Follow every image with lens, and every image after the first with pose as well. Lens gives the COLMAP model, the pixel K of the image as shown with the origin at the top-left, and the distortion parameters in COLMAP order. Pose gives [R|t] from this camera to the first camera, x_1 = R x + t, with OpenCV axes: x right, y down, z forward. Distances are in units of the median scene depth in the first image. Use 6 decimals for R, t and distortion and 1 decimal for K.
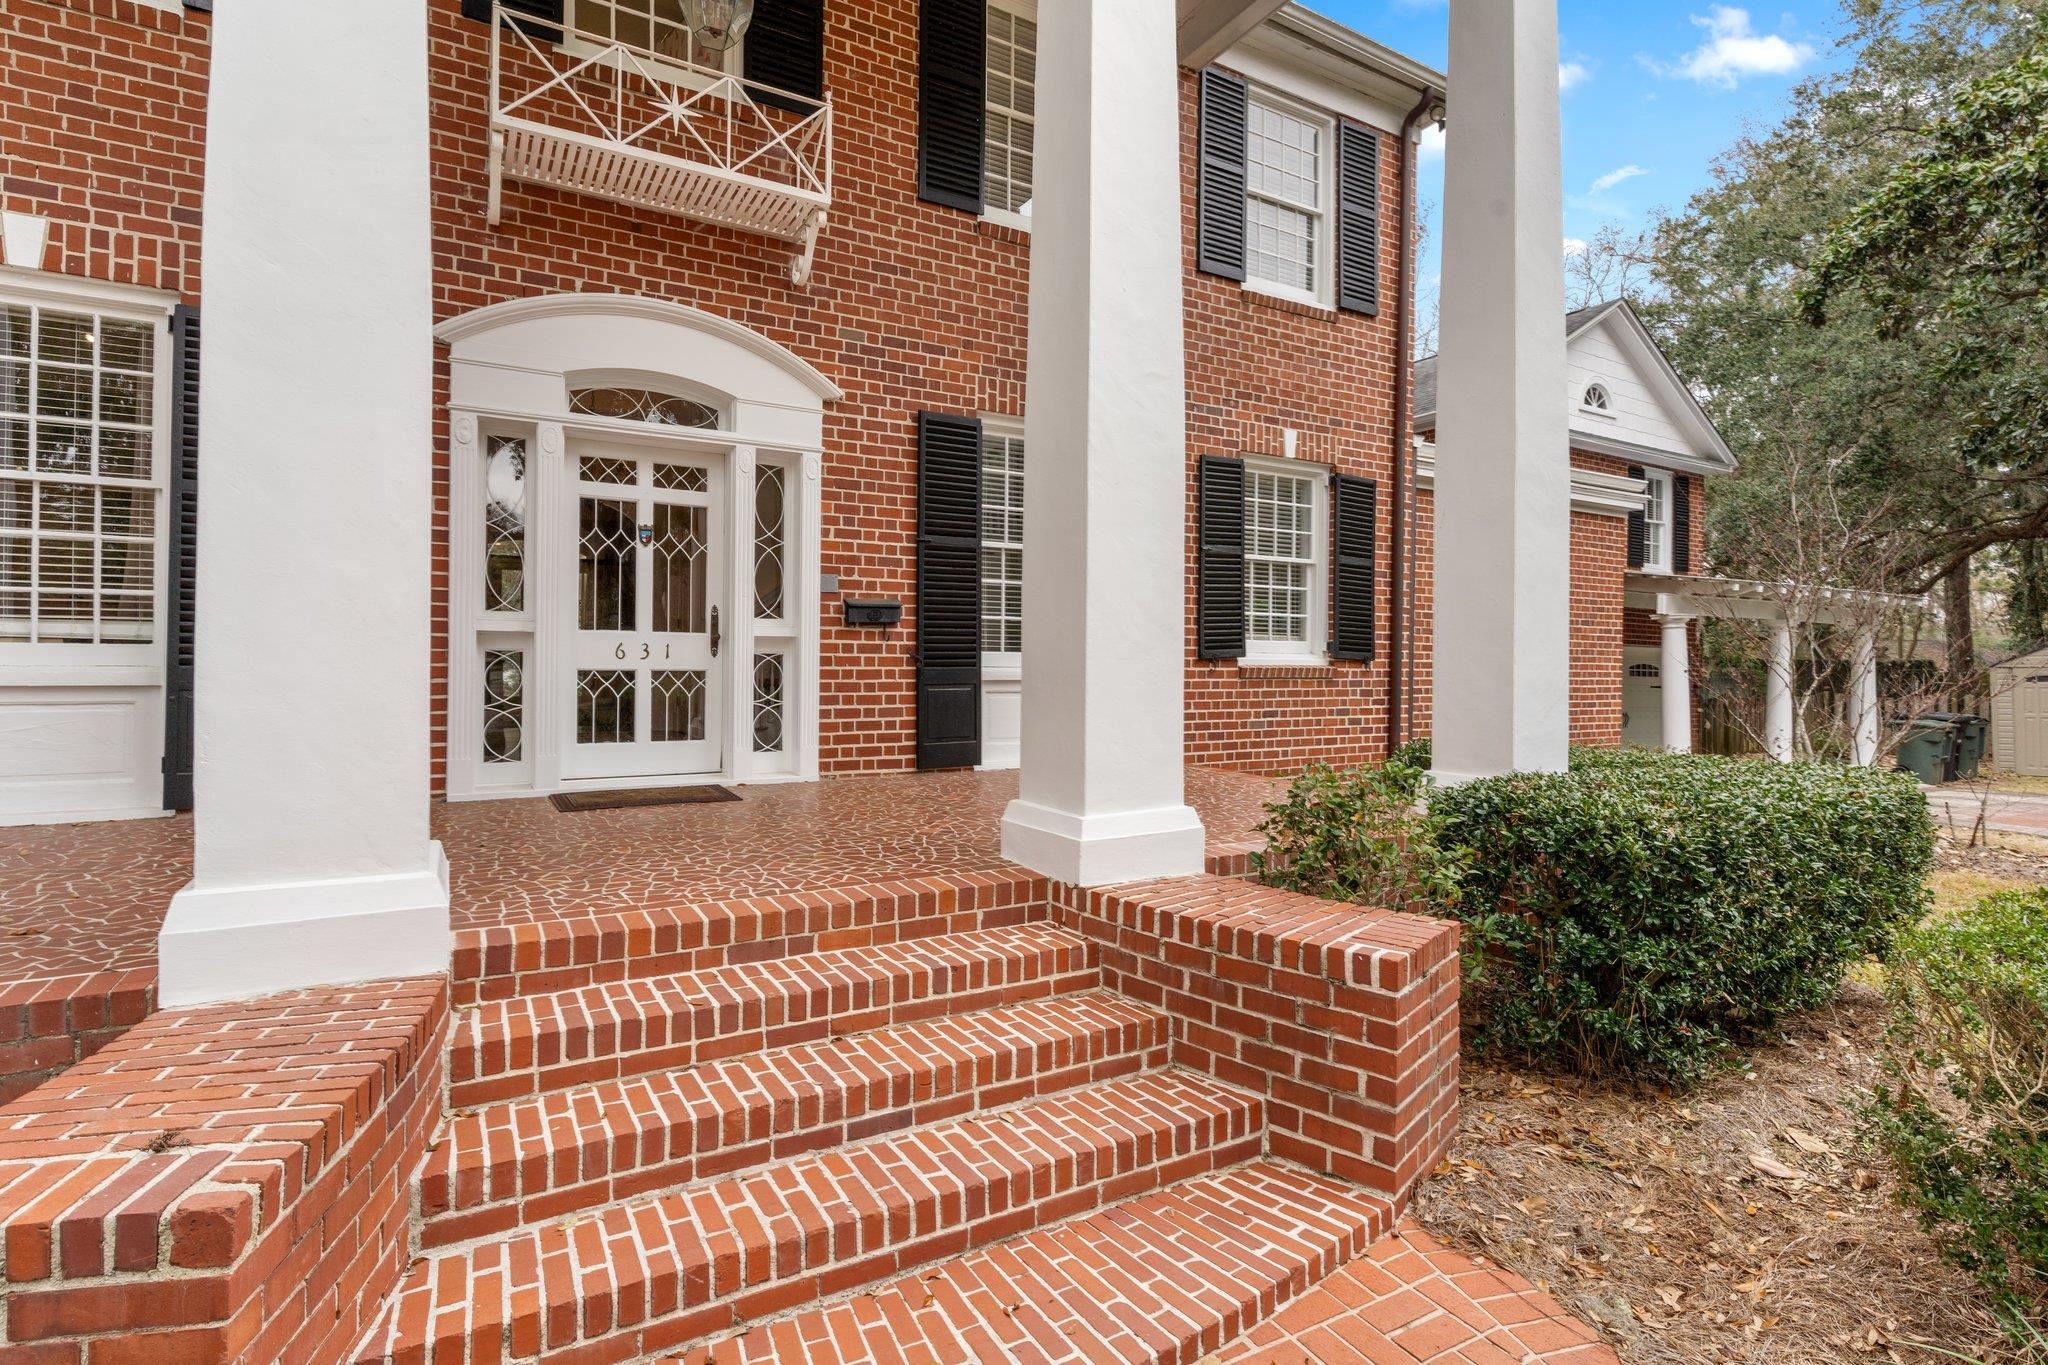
lens RADIAL K [[1010.6, 0, 1027.9], [0, 1010.6, 654.5], [0, 0, 1]] dist [0.001522, 0.000179]
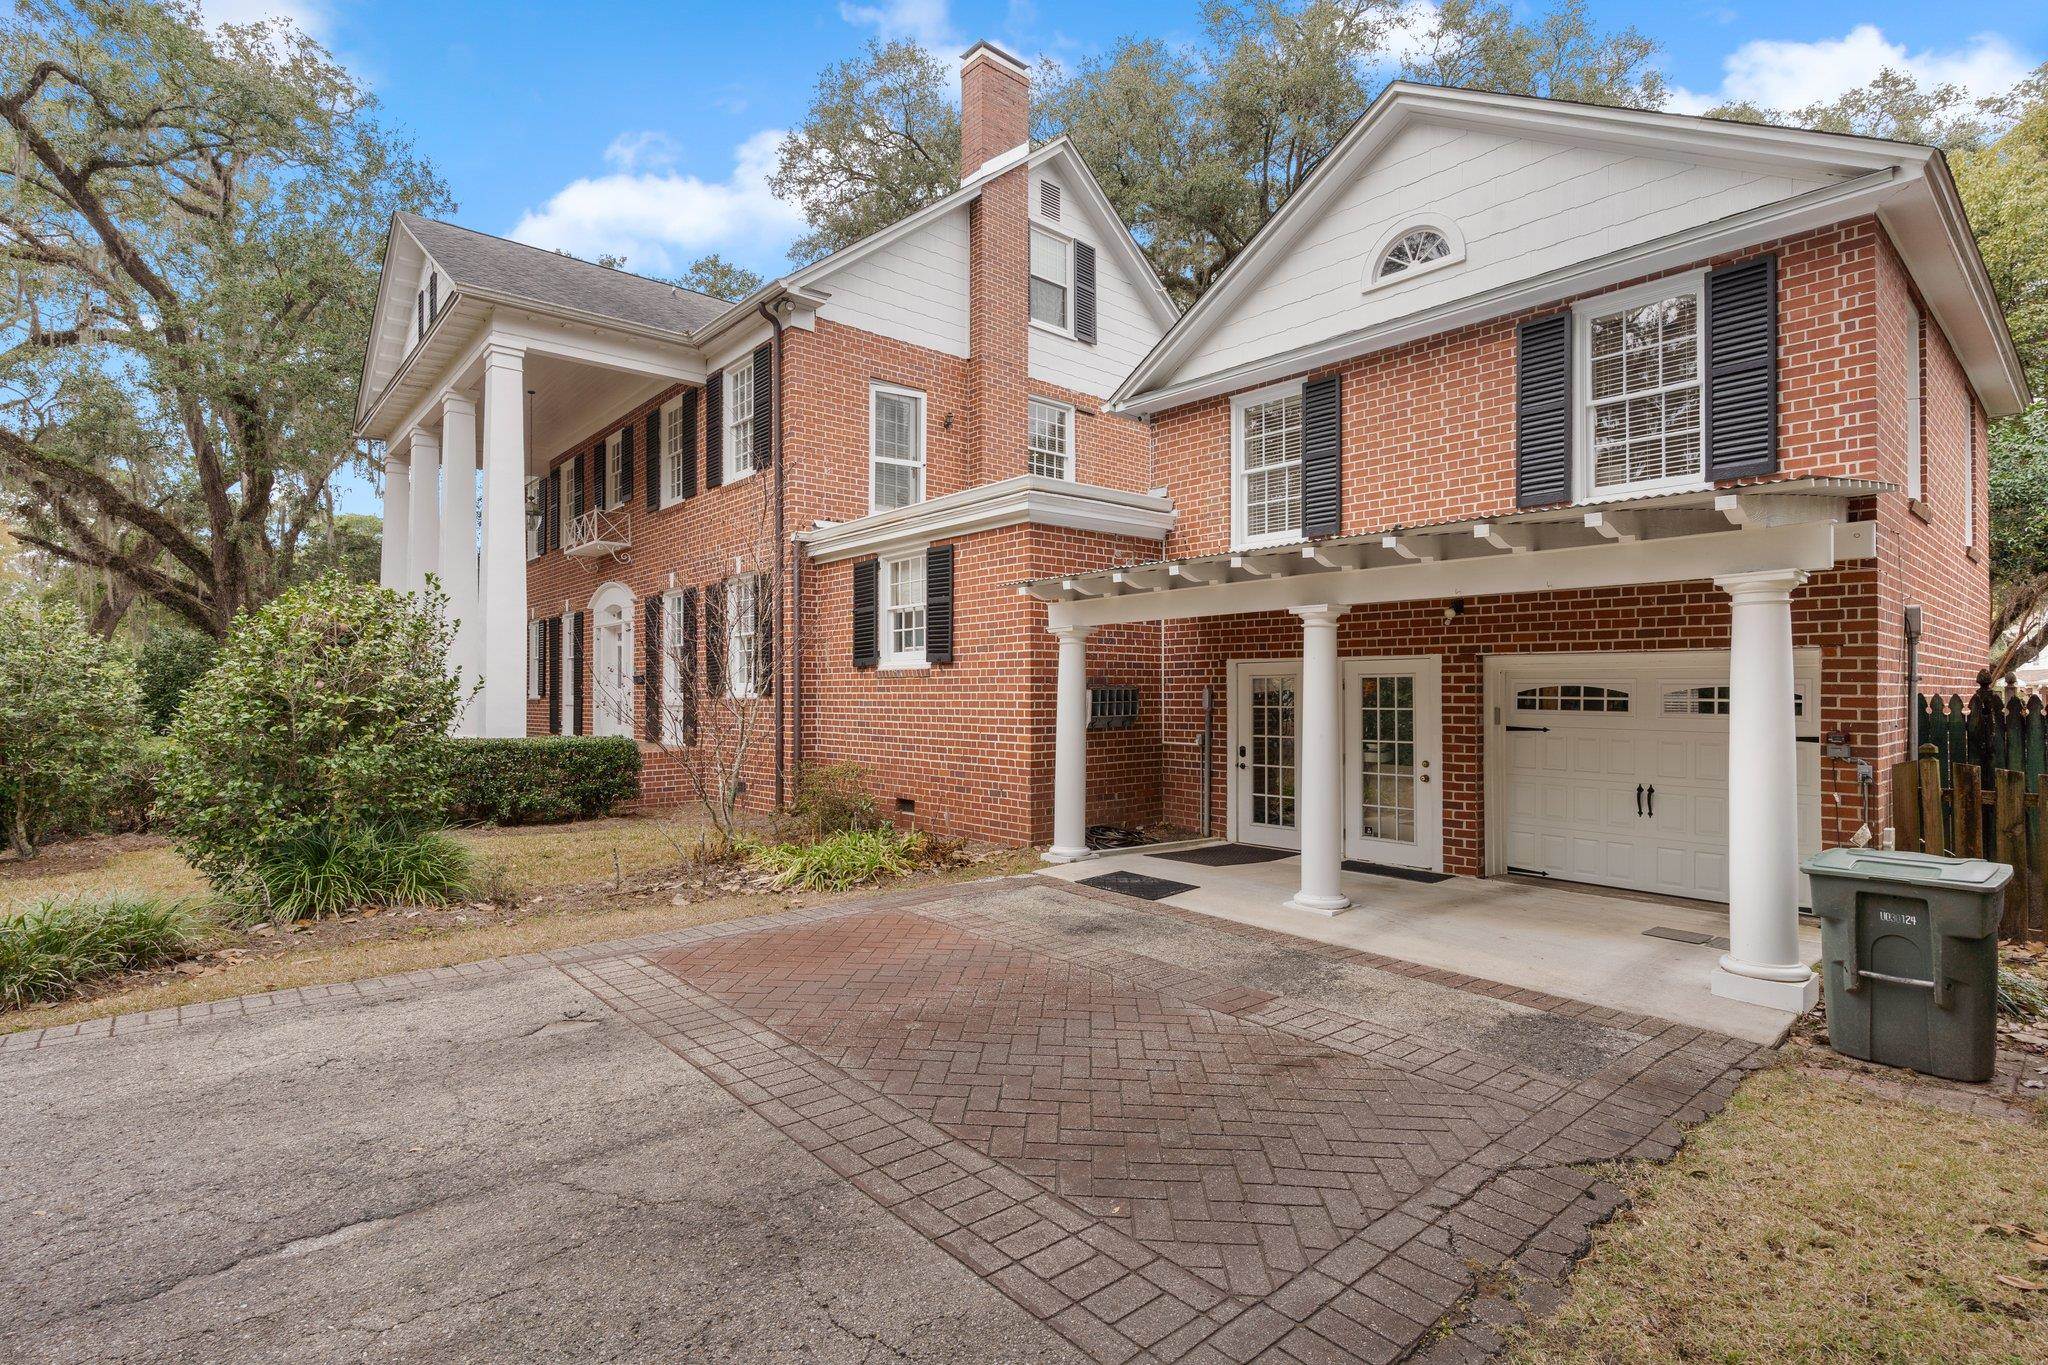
lens RADIAL K [[1002.2, 0, 1001.6], [0, 1002.2, 705.7], [0, 0, 1]] dist [0.002825, -0.000332]
pose [[0.152768, -0.003592, -0.988256, 2.692034], [0.006414, 0.999976, -0.002643, 0.043643], [0.988241, -0.005935, 0.152787, 1.606119]]
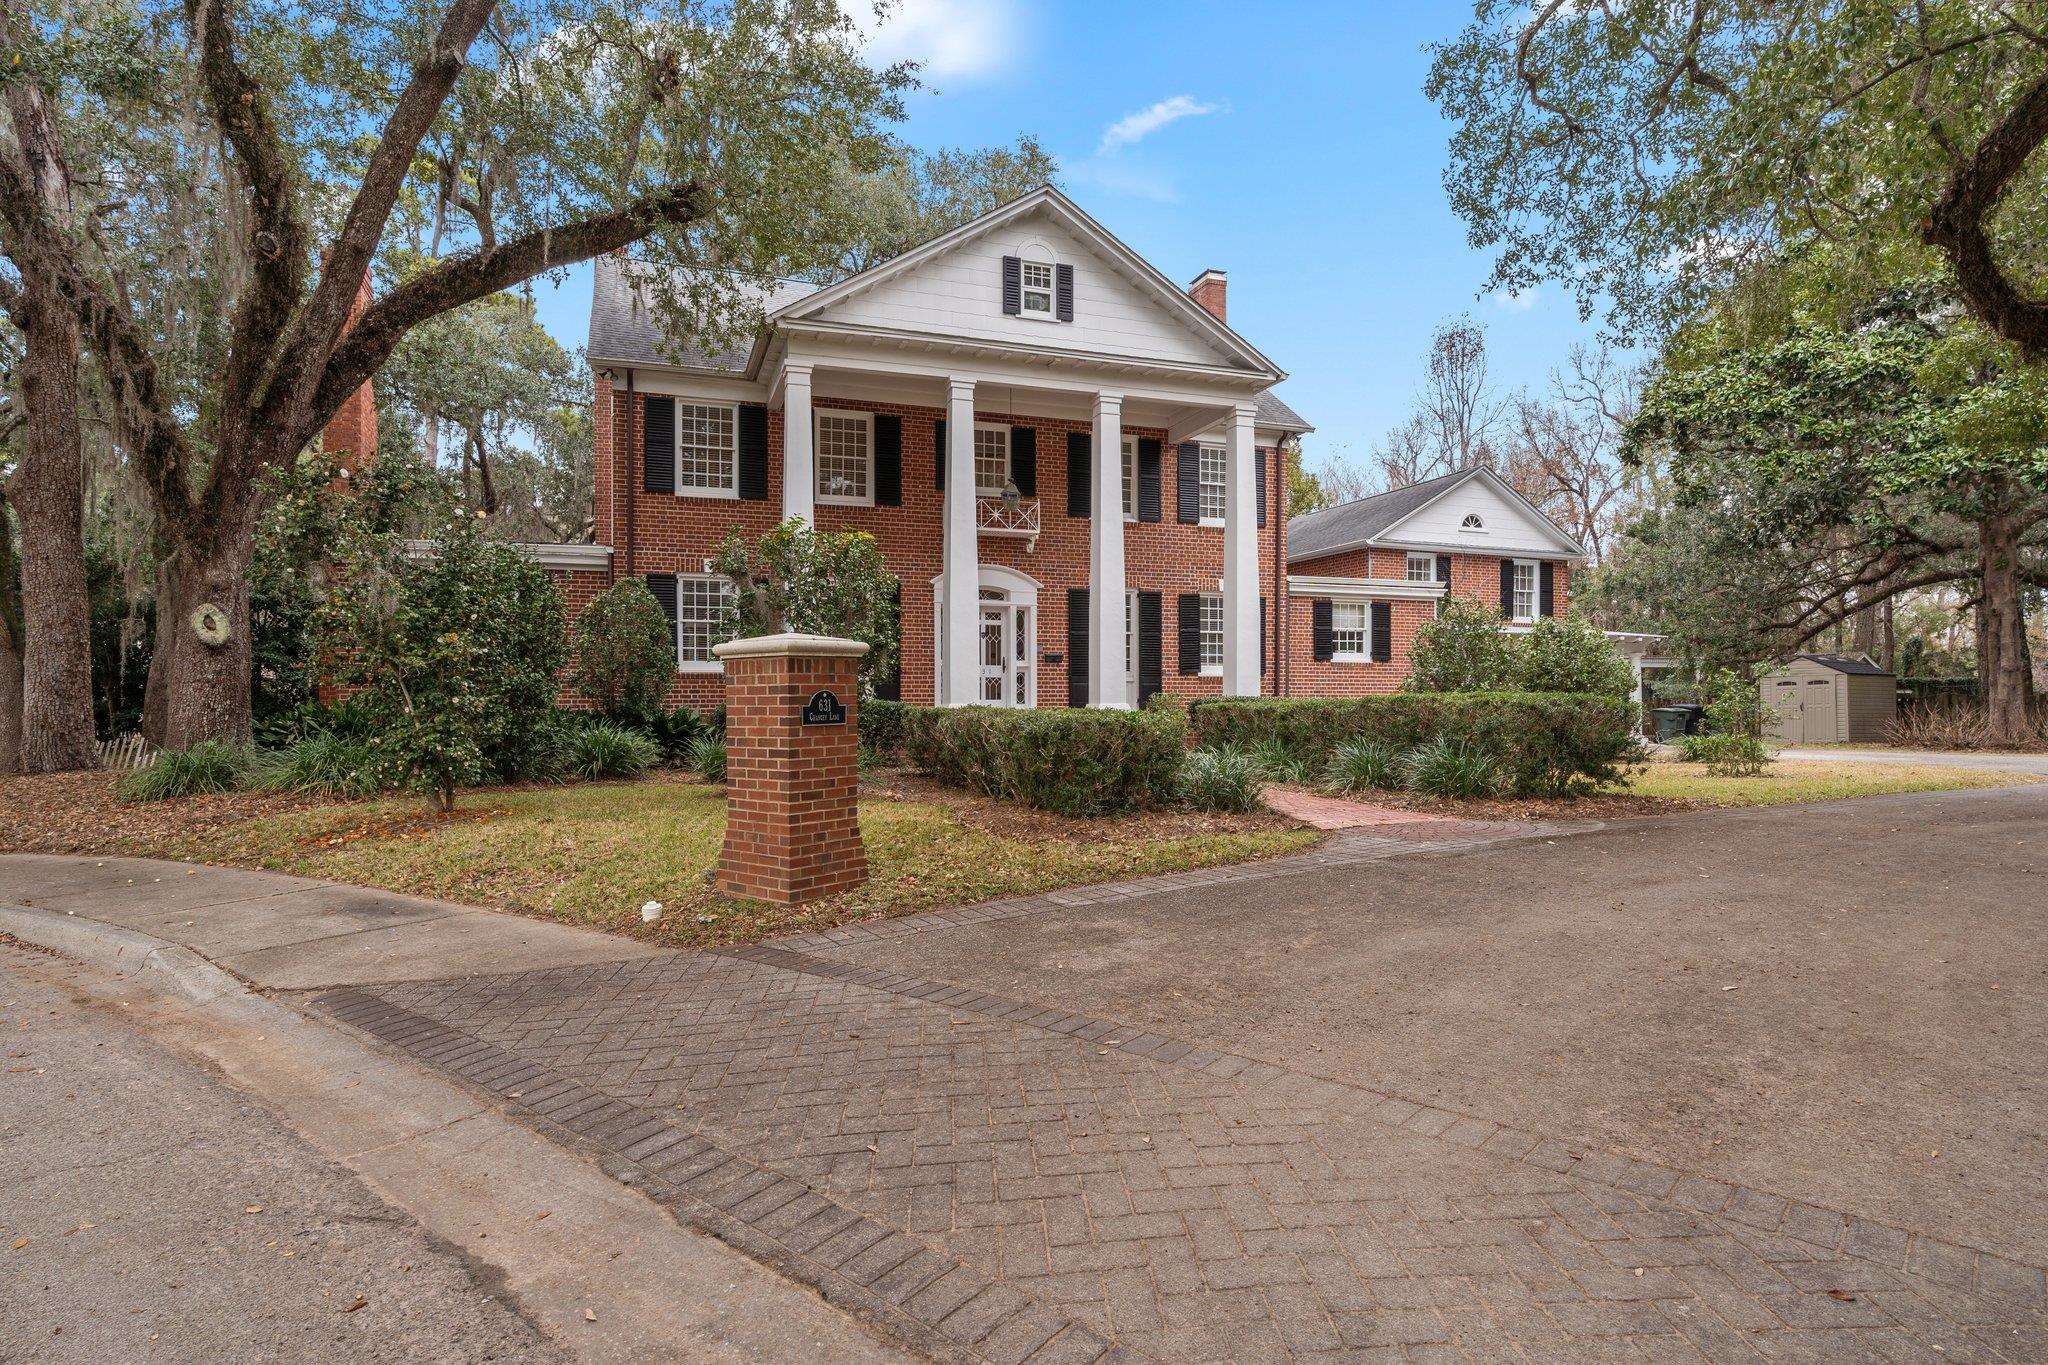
lens RADIAL K [[1082.4, 0, 1013.2], [0, 1082.4, 691.3], [0, 0, 1]] dist [0.000888, 0.000836]
pose [[0.981258, -0.011936, -0.192331, 0.359447], [0.011493, 0.999928, -0.003418, 0.070080], [0.192358, 0.001144, 0.981324, -2.274993]]
